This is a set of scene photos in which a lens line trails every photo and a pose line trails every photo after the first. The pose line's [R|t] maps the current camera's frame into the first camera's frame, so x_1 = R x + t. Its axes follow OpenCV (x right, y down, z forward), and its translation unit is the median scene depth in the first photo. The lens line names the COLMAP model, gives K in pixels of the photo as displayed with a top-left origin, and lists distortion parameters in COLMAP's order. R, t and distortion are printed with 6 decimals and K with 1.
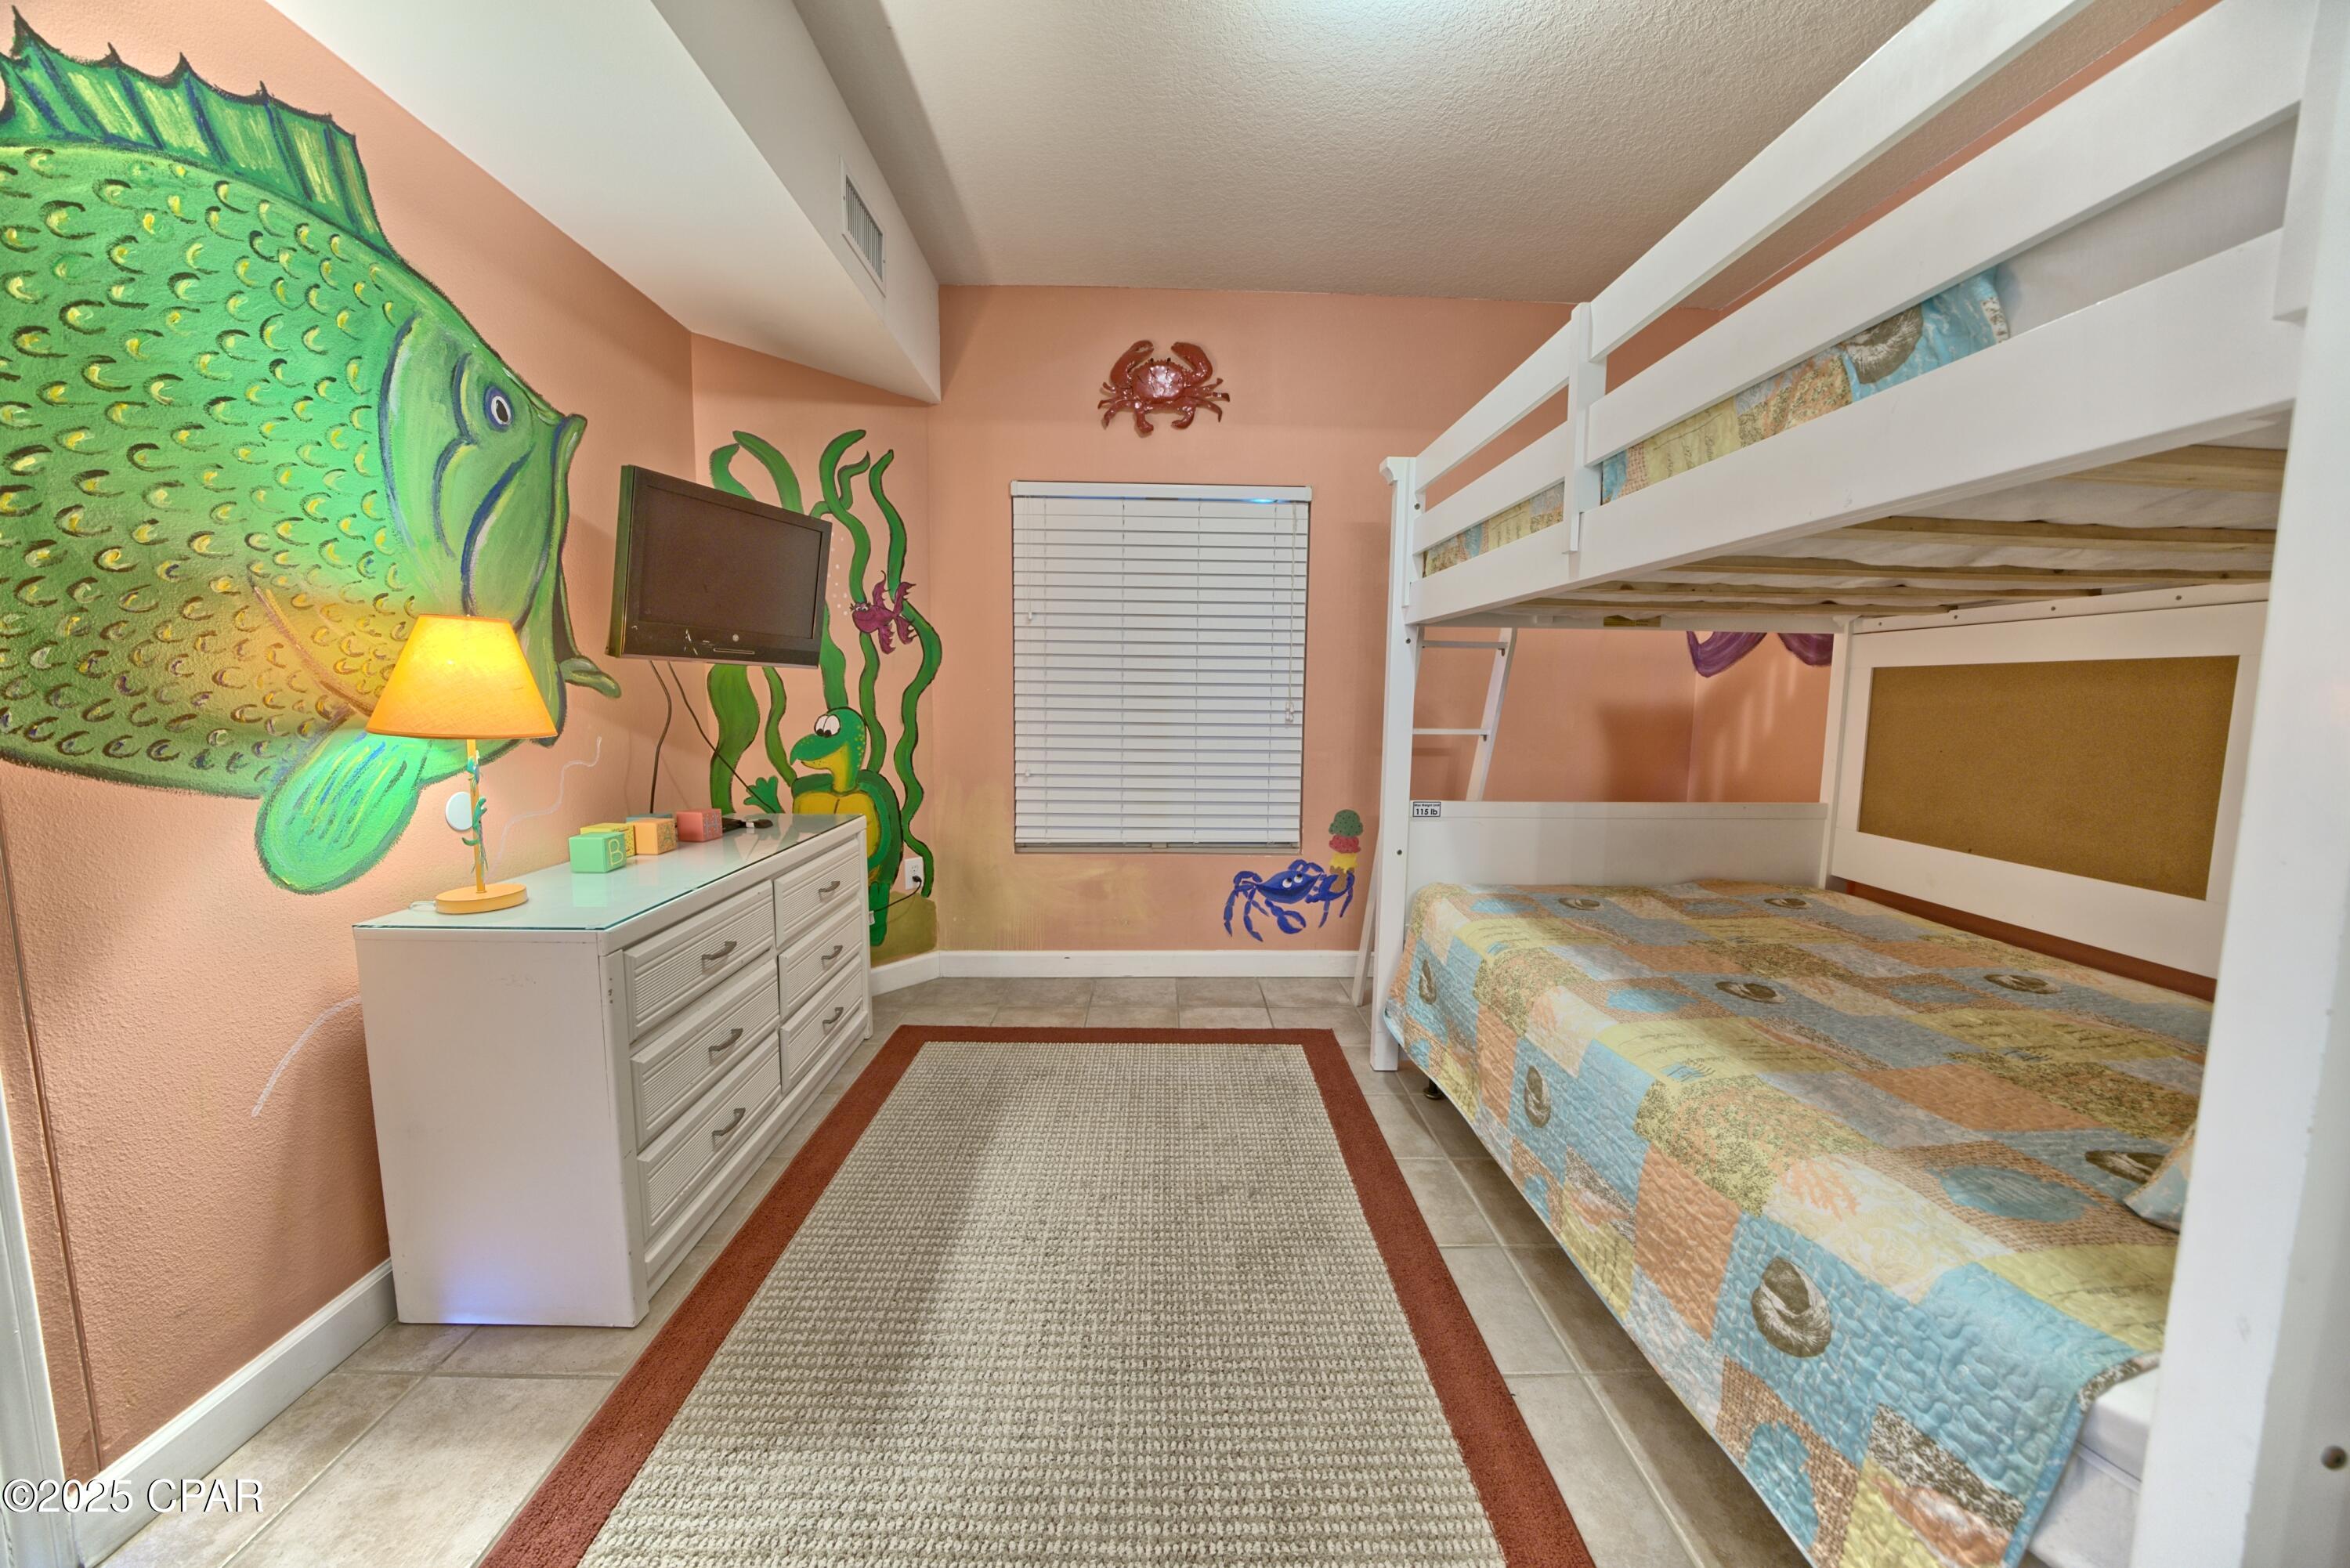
lens RADIAL K [[811.3, 0, 1176.4], [0, 811.3, 775.8], [0, 0, 1]] dist [-0.024928, 0.002409]
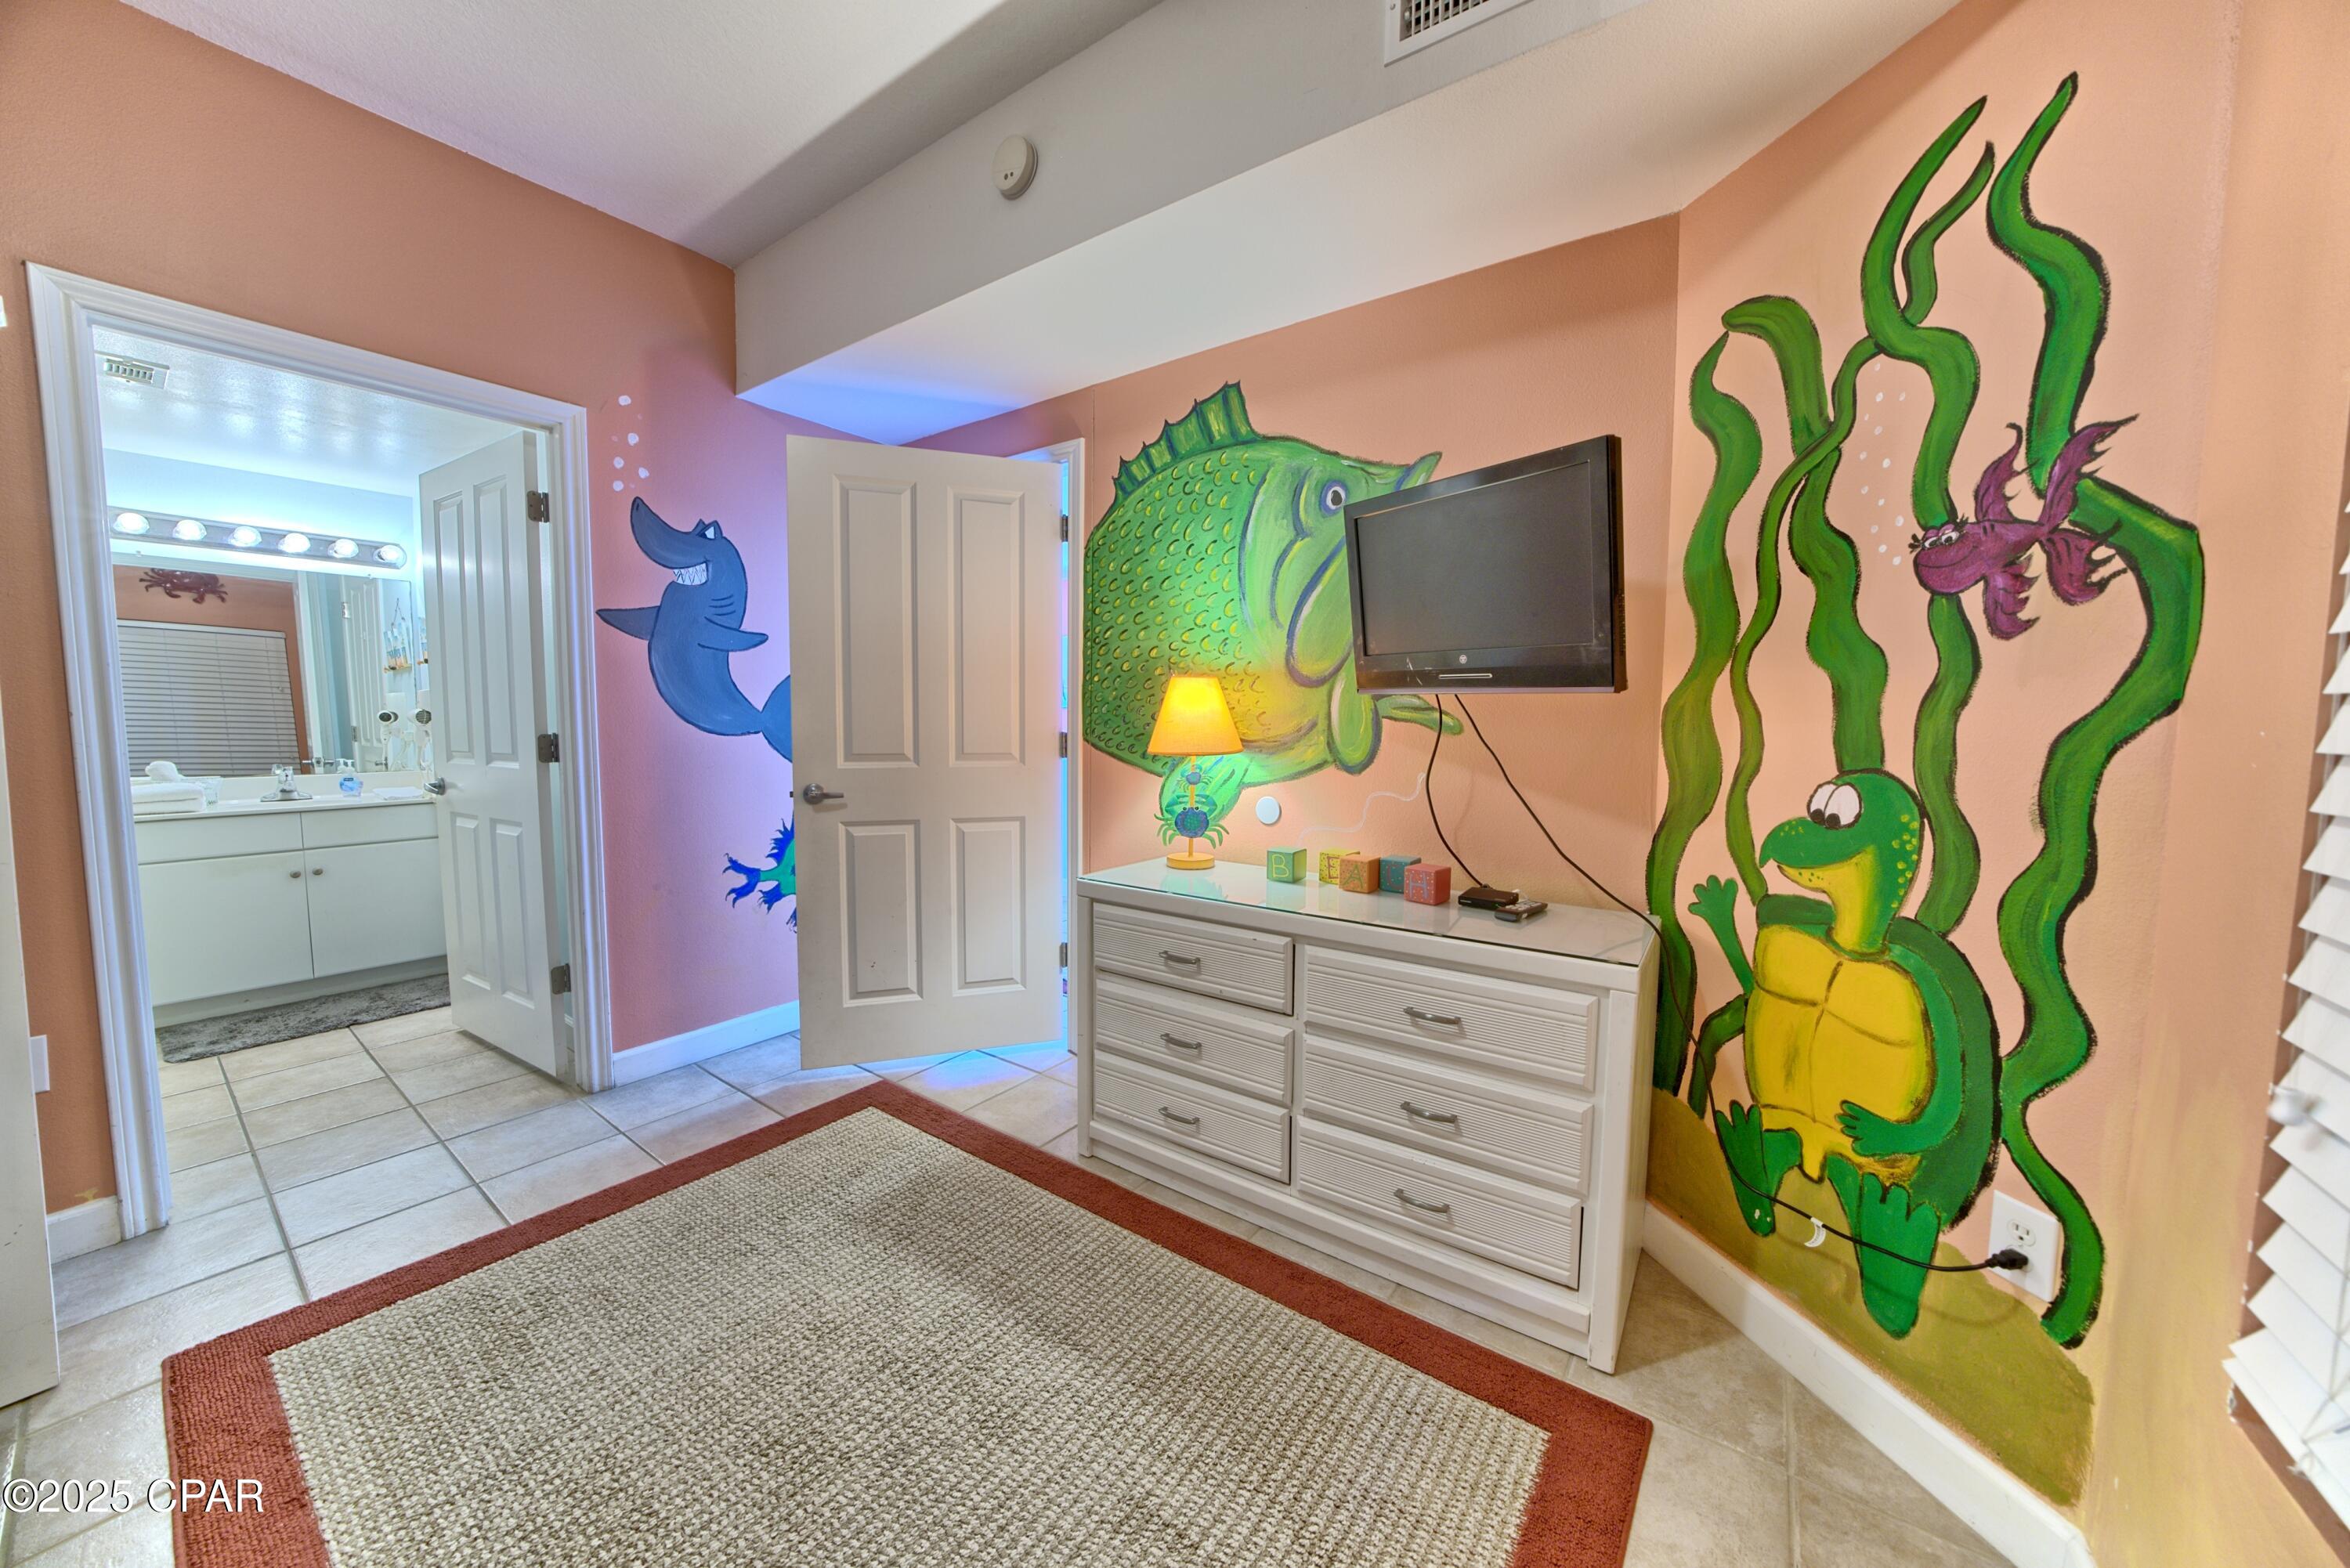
lens RADIAL K [[811.3, 0, 1179.9], [0, 811.3, 774.6], [0, 0, 1]] dist [-0.024928, 0.002409]
pose [[-0.600901, 0.038546, -0.798394, 0.255088], [-0.098745, 0.987606, 0.122001, -0.136564], [0.793201, 0.152148, -0.589647, 1.325891]]
